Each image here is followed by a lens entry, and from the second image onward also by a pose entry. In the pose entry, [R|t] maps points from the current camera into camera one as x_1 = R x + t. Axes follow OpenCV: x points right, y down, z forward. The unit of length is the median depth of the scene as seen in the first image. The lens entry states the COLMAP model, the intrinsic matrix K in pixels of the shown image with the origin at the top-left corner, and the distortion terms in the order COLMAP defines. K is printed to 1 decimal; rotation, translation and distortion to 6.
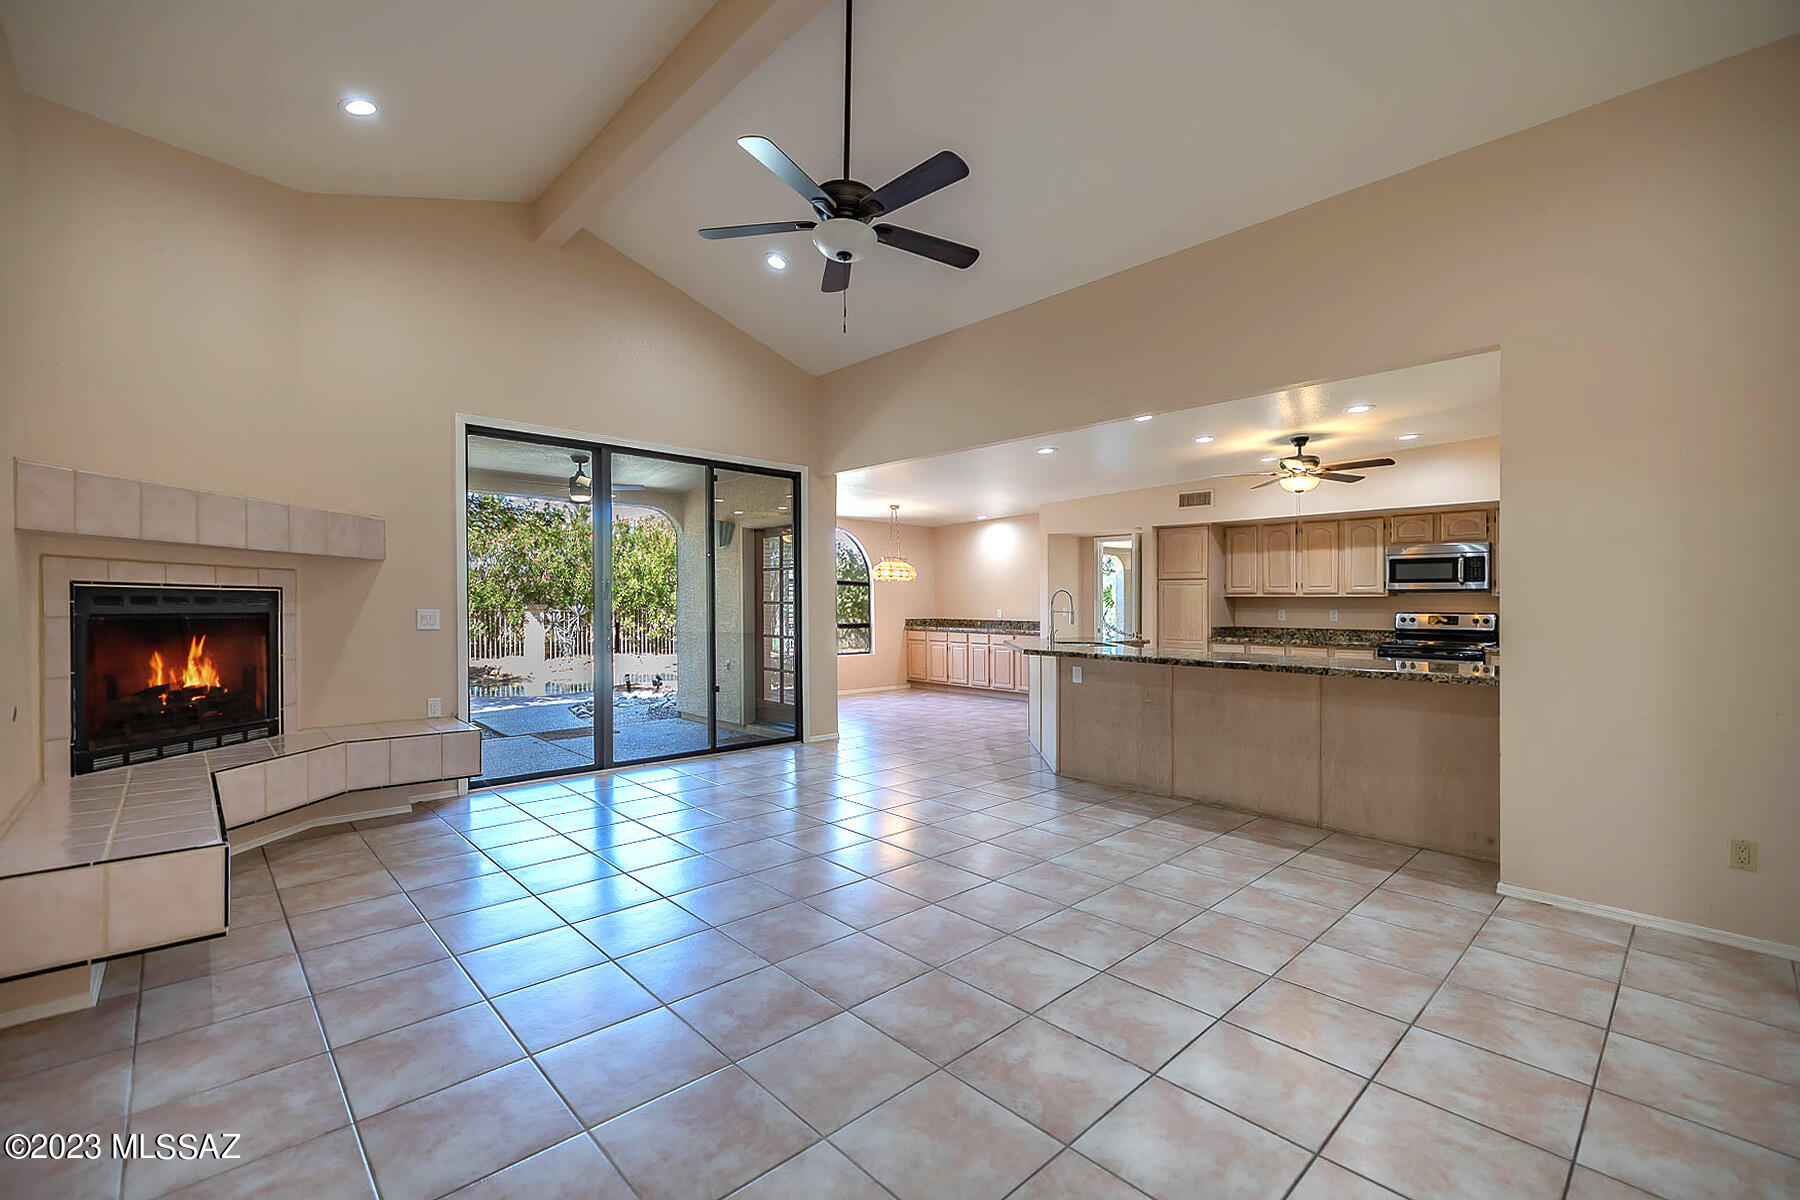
lens RADIAL K [[774.1, 0, 915.5], [0, 774.1, 599.5], [0, 0, 1]] dist [0.002933, 0.000762]
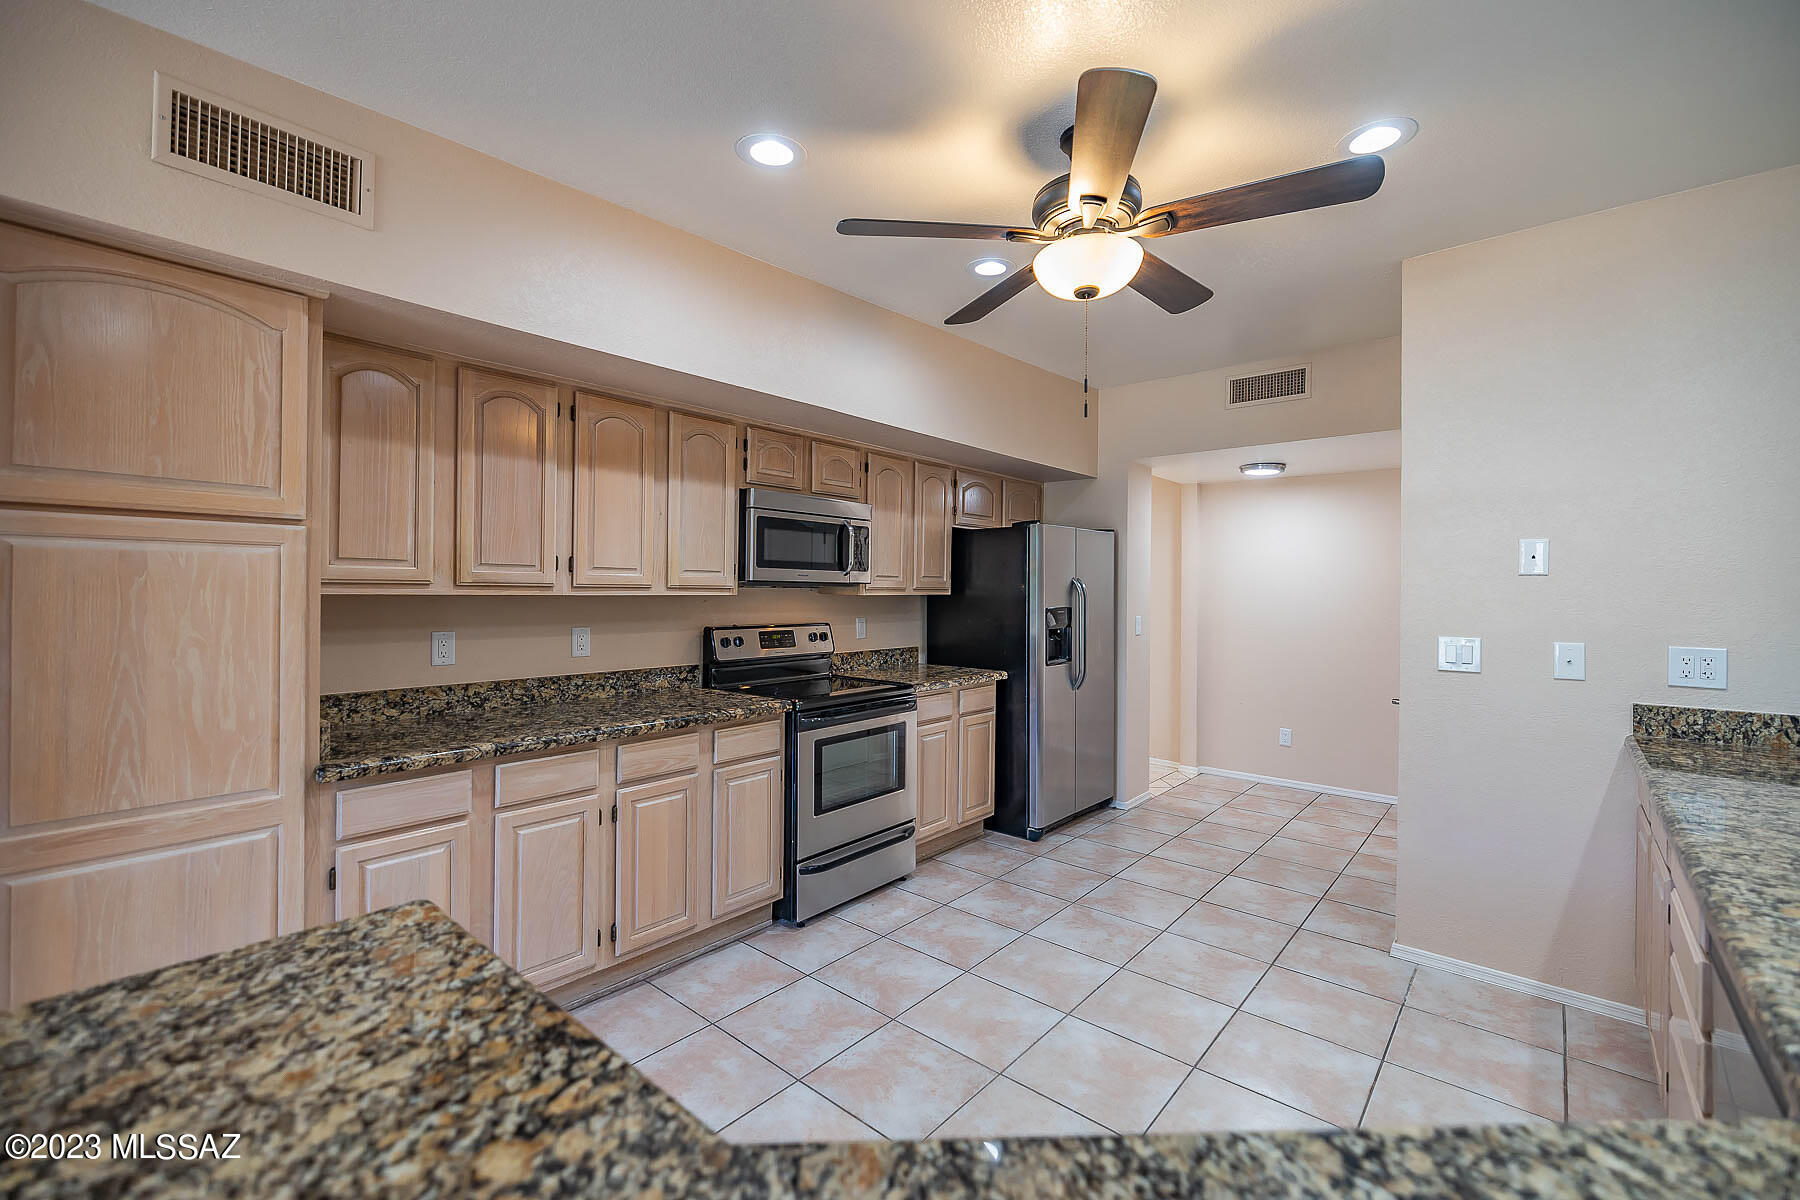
lens RADIAL K [[774.1, 0, 845.2], [0, 774.1, 586.3], [0, 0, 1]] dist [0.002933, 0.000762]
pose [[-0.058064, -0.004046, 0.998305, 0.147317], [-0.020830, 0.999779, 0.002841, -0.012535], [-0.998096, -0.020629, -0.058135, 0.978091]]
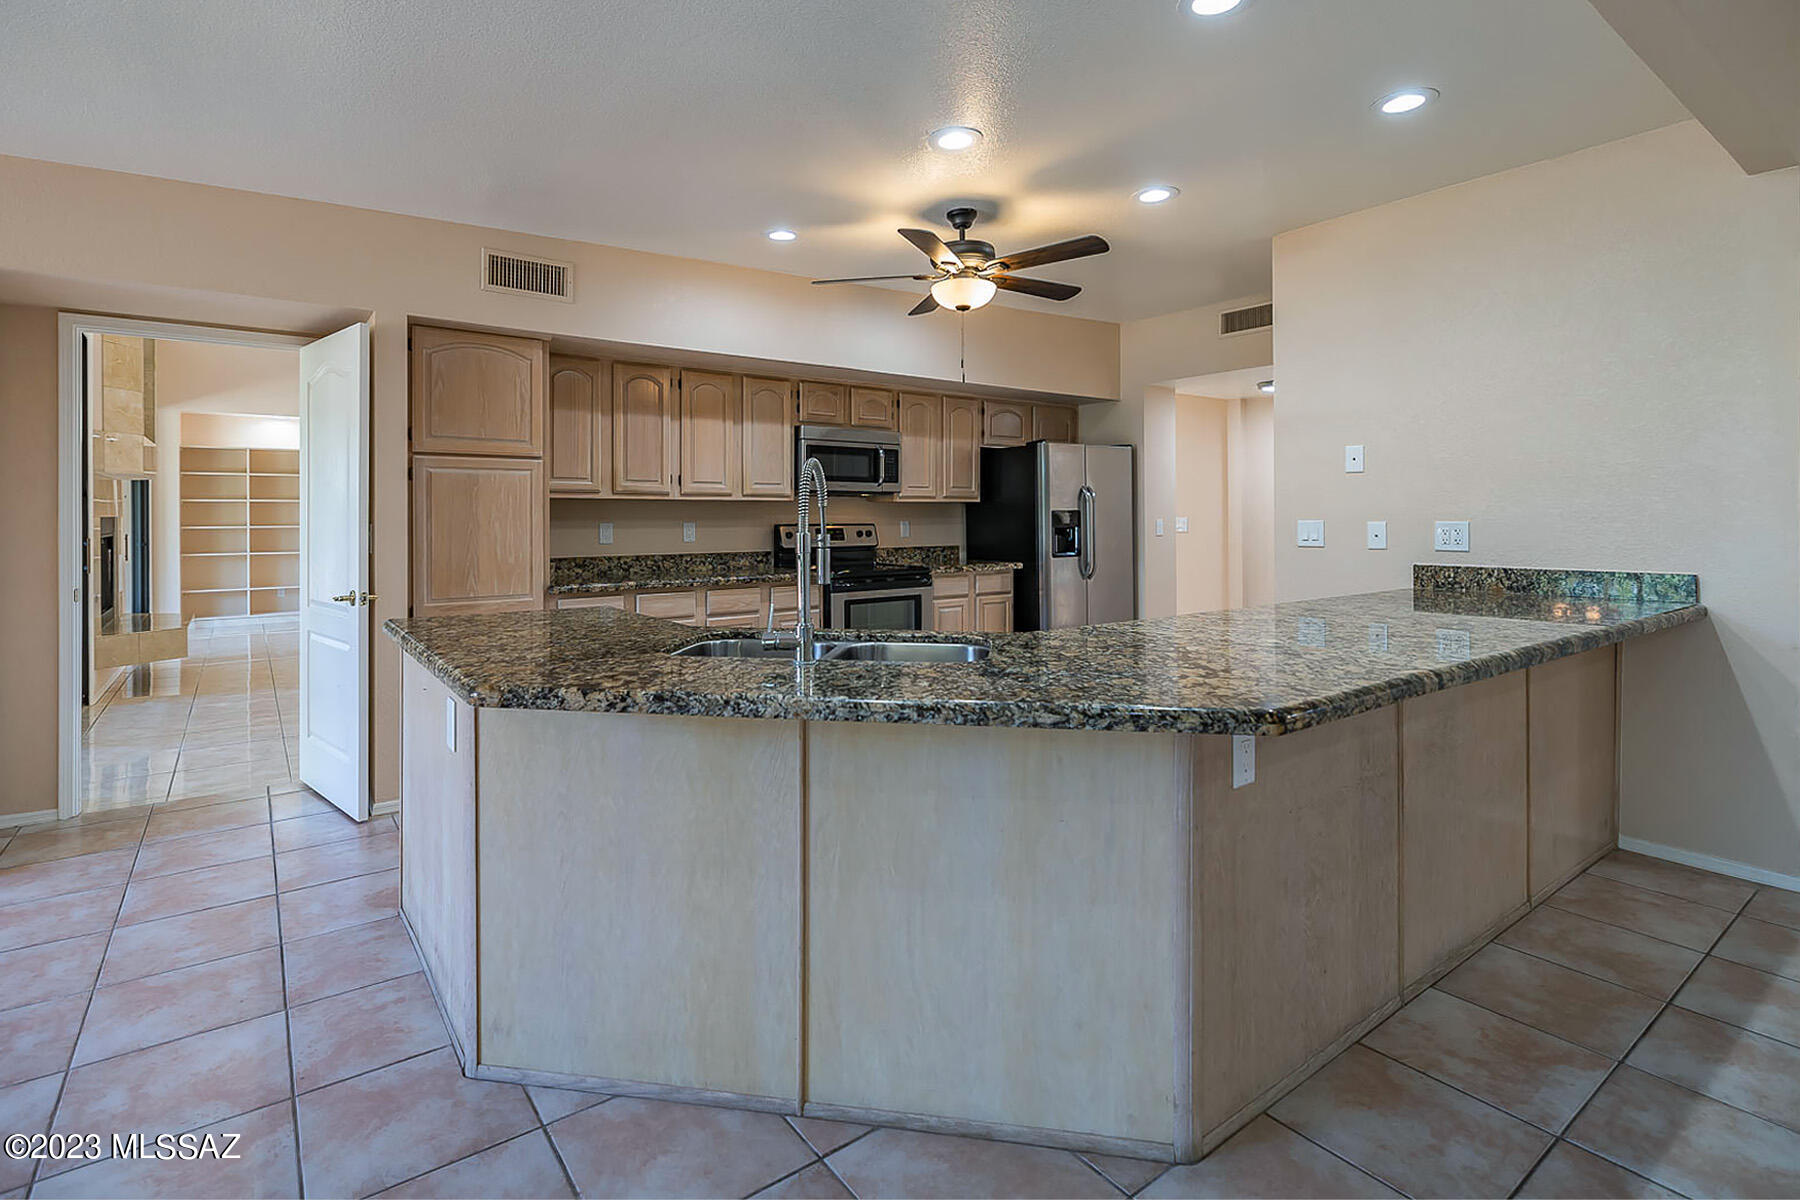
lens RADIAL K [[859.8, 0, 818.5], [0, 859.8, 506.0], [0, 0, 1]] dist [-0.001750, -0.000267]
pose [[0.159500, 0.004038, 0.987190, -0.109886], [-0.006615, 0.999974, -0.003021, 0.002387], [-0.987176, -0.006048, 0.159523, 0.876423]]
